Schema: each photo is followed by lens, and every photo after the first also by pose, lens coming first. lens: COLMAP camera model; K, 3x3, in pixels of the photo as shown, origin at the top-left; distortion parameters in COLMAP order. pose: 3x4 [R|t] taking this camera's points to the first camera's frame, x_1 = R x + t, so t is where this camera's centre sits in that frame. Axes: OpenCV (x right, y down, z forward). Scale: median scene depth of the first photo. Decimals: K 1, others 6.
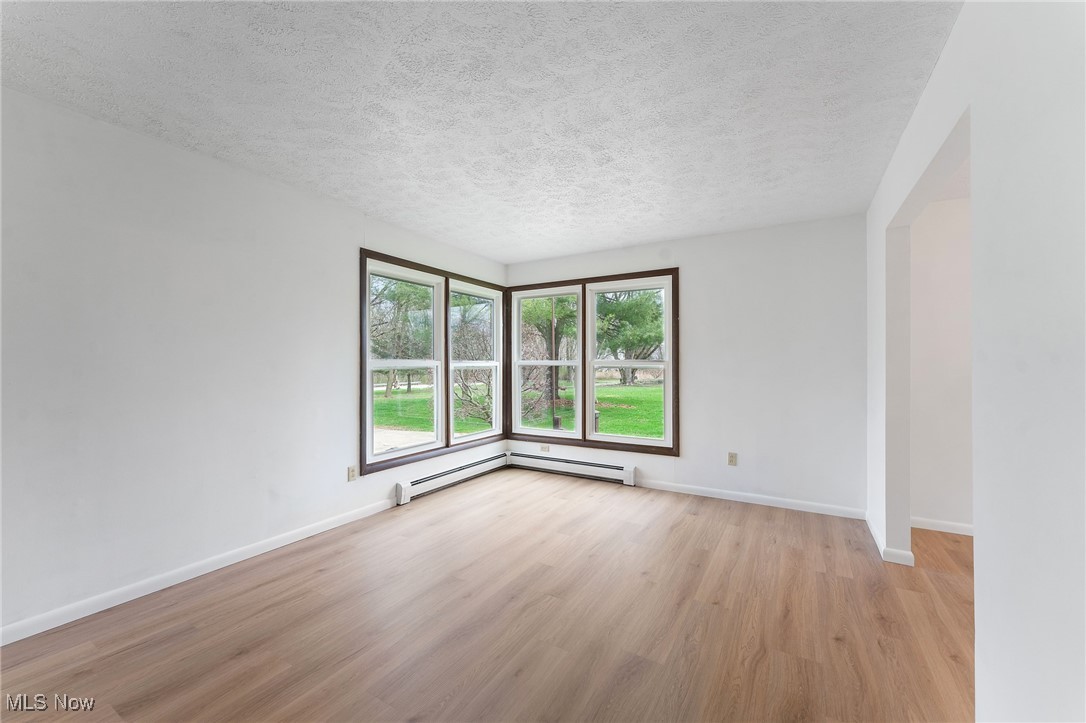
lens RADIAL K [[433.5, 0, 542.8], [0, 433.5, 361.1], [0, 0, 1]] dist [-0.002071, -0.000343]
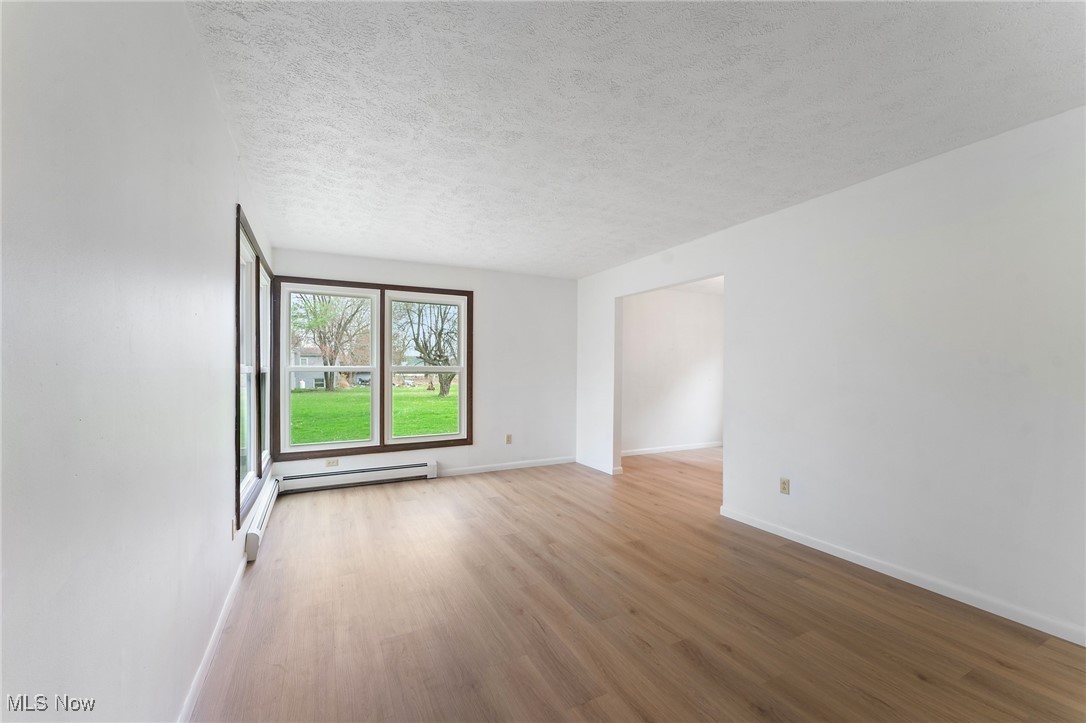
lens RADIAL K [[433.5, 0, 544.7], [0, 433.5, 367.7], [0, 0, 1]] dist [-0.002071, -0.000343]
pose [[0.530402, 0.002235, 0.847743, -0.616553], [-0.005073, 0.999987, 0.000538, -0.000317], [-0.847731, -0.004586, 0.530407, 0.170119]]
